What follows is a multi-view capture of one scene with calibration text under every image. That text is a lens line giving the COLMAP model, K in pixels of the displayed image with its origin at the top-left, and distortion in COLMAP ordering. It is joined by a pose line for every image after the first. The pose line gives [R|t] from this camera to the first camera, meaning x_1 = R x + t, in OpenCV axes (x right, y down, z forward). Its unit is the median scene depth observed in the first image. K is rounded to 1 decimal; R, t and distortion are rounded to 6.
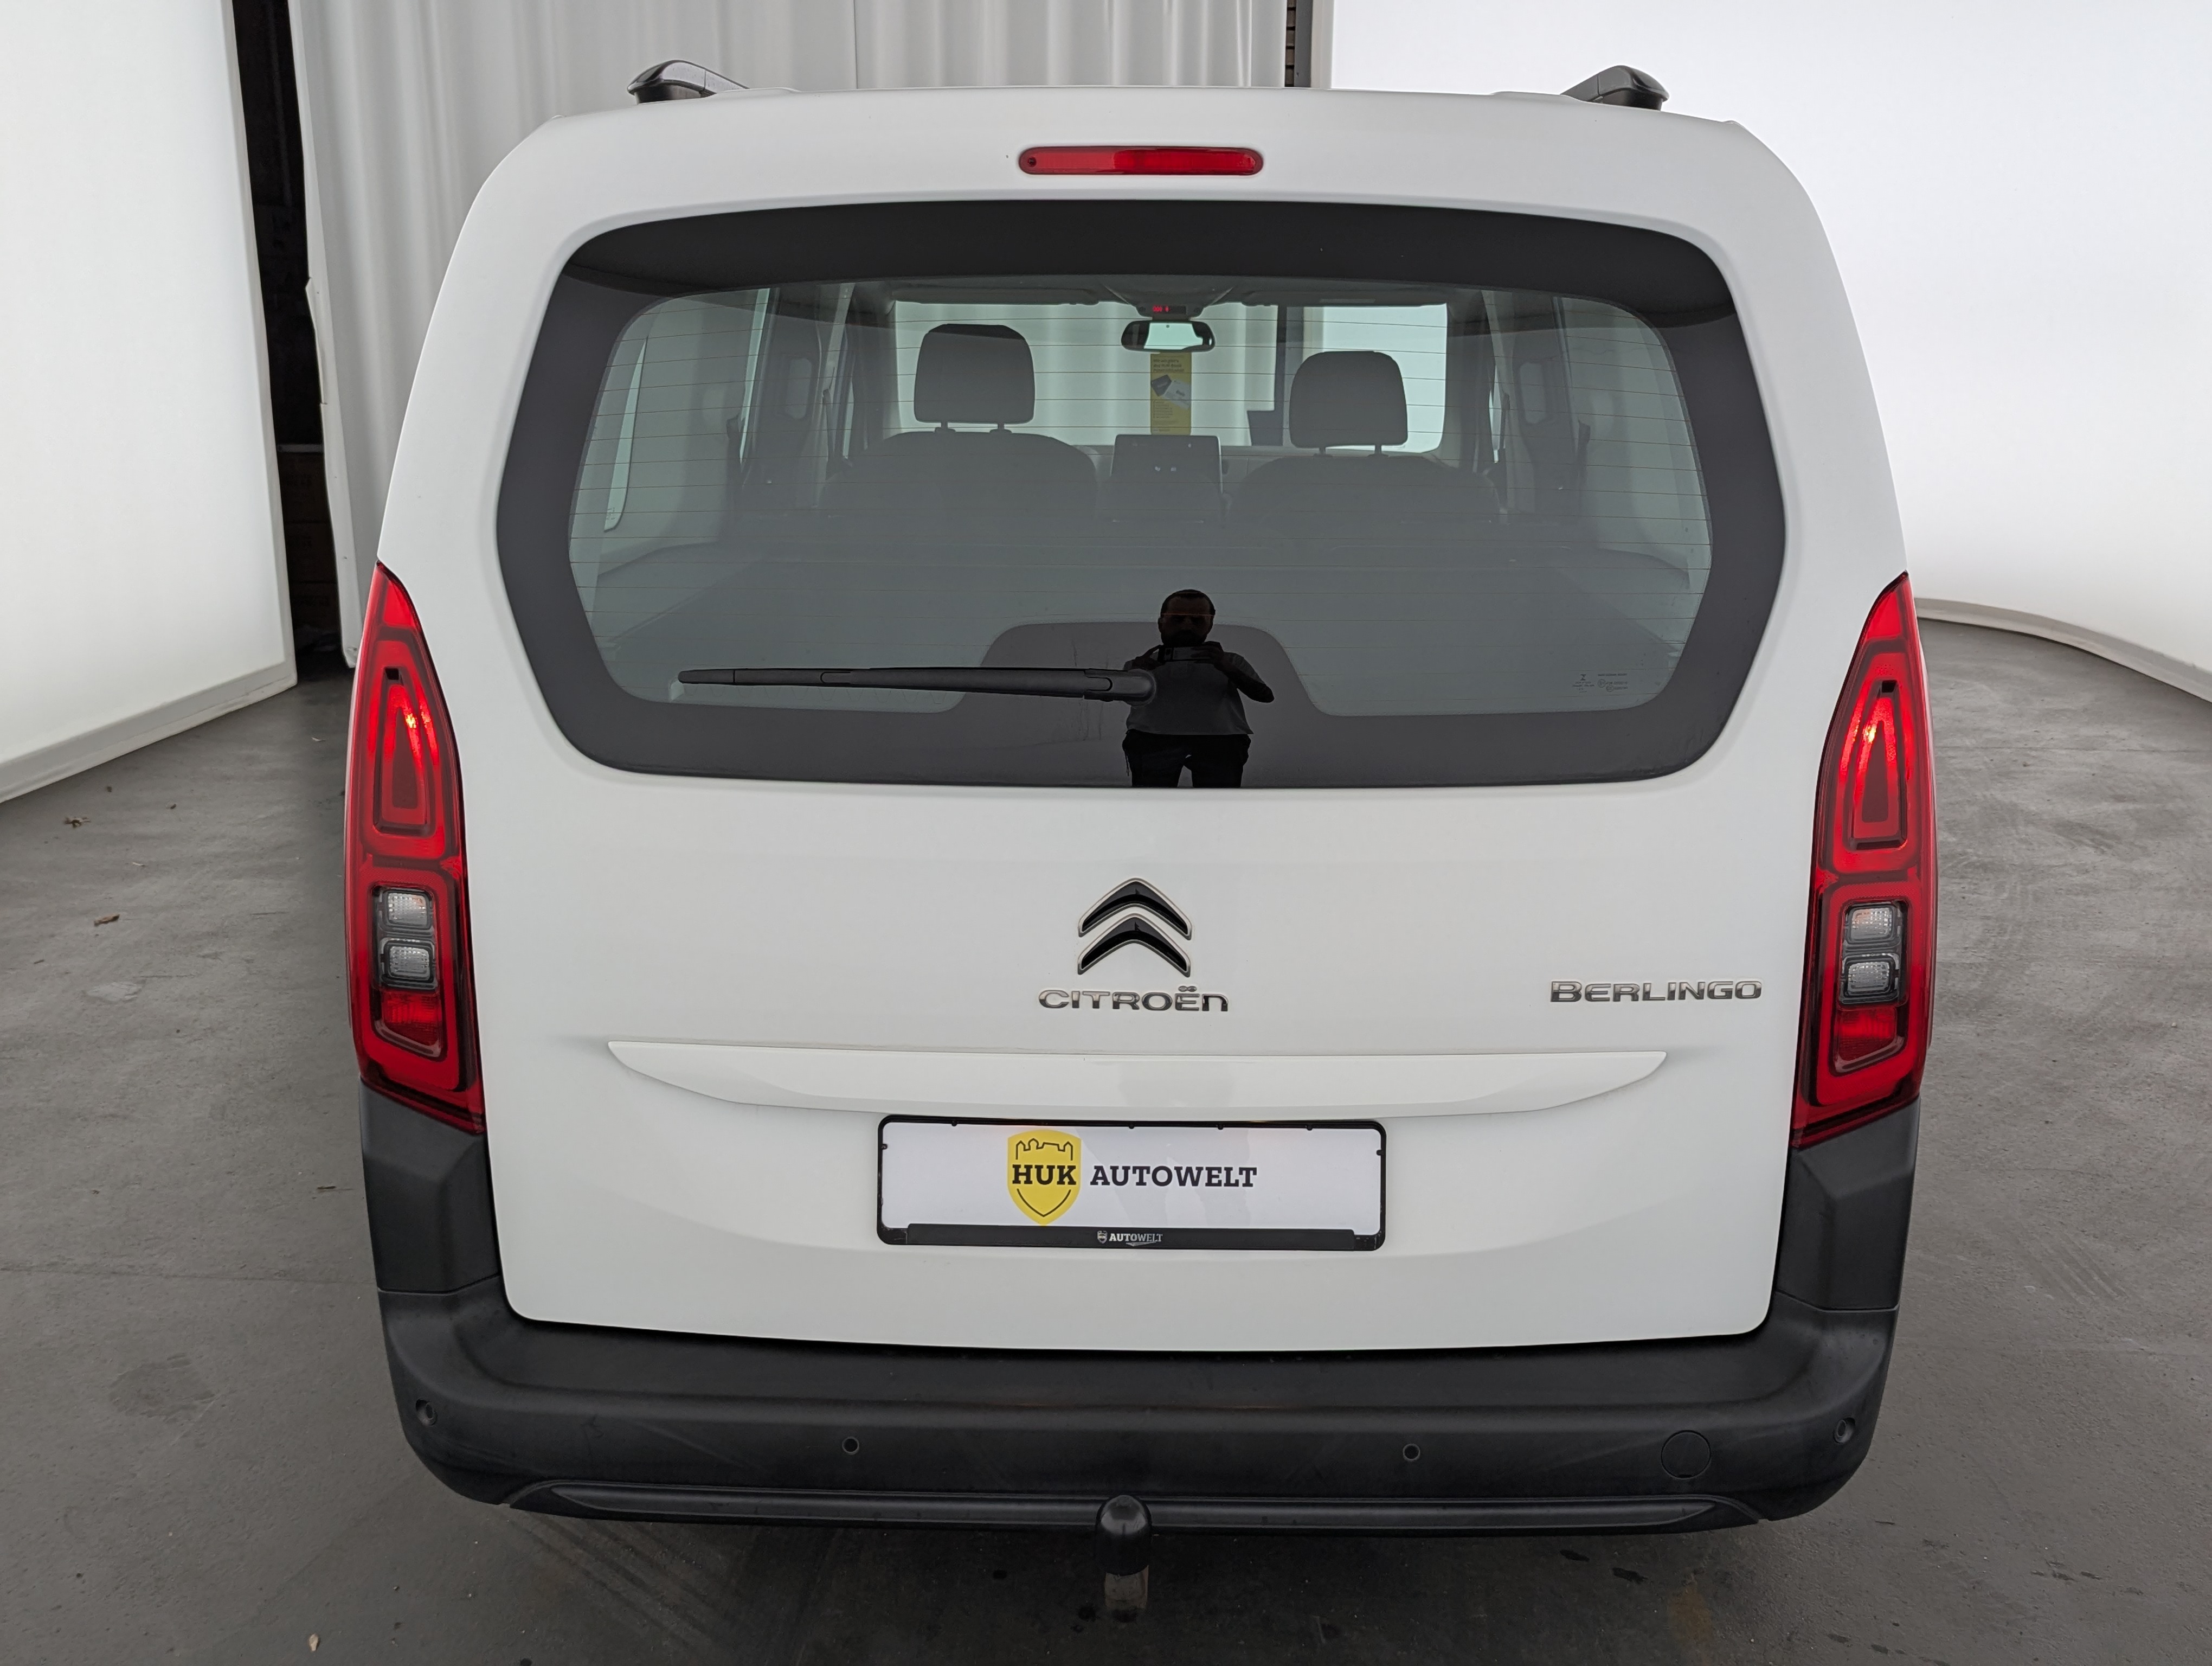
lens RADIAL K [[2078.2, 0, 1134.1], [0, 2078.2, 815.6], [0, 0, 1]] dist [0.019330, 0.000000]
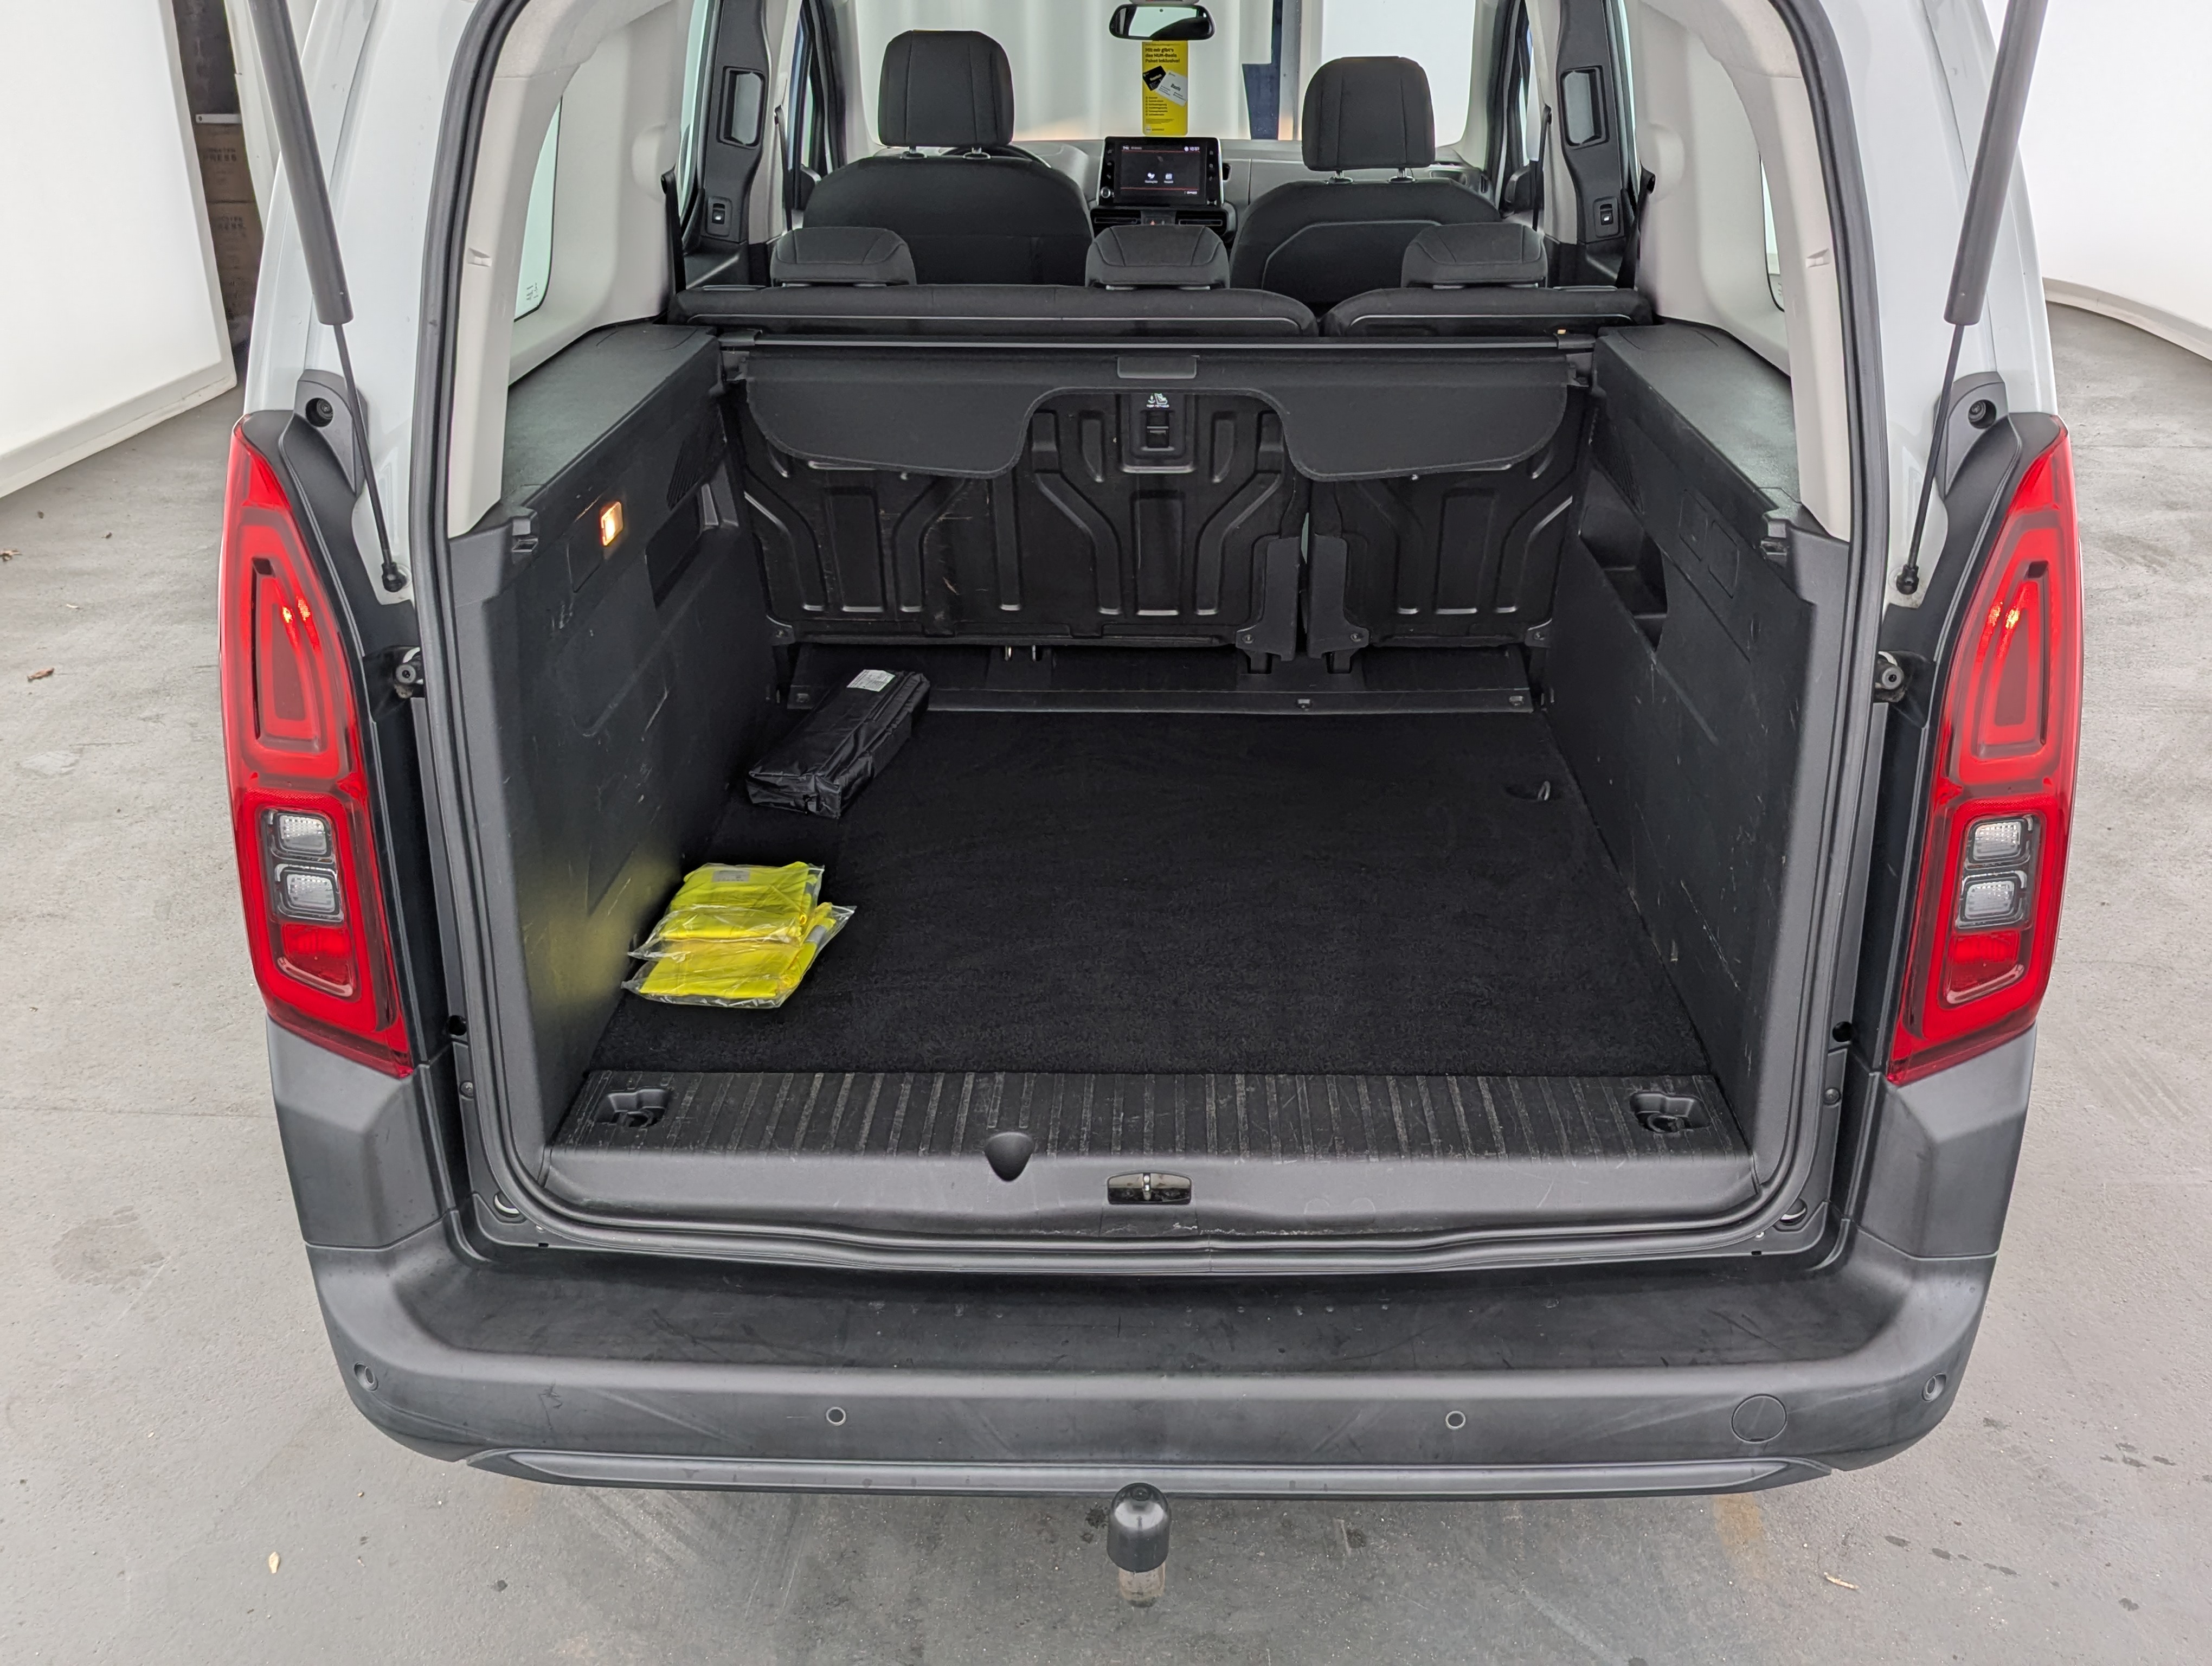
lens RADIAL K [[2078.2, 0, 1127.1], [0, 2078.2, 795.7], [0, 0, 1]] dist [0.019330, 0.000000]
pose [[0.999938, -0.011057, 0.001165, -0.006504], [0.010730, 0.987150, 0.159438, -0.092140], [-0.002913, -0.159416, 0.987207, 0.128846]]
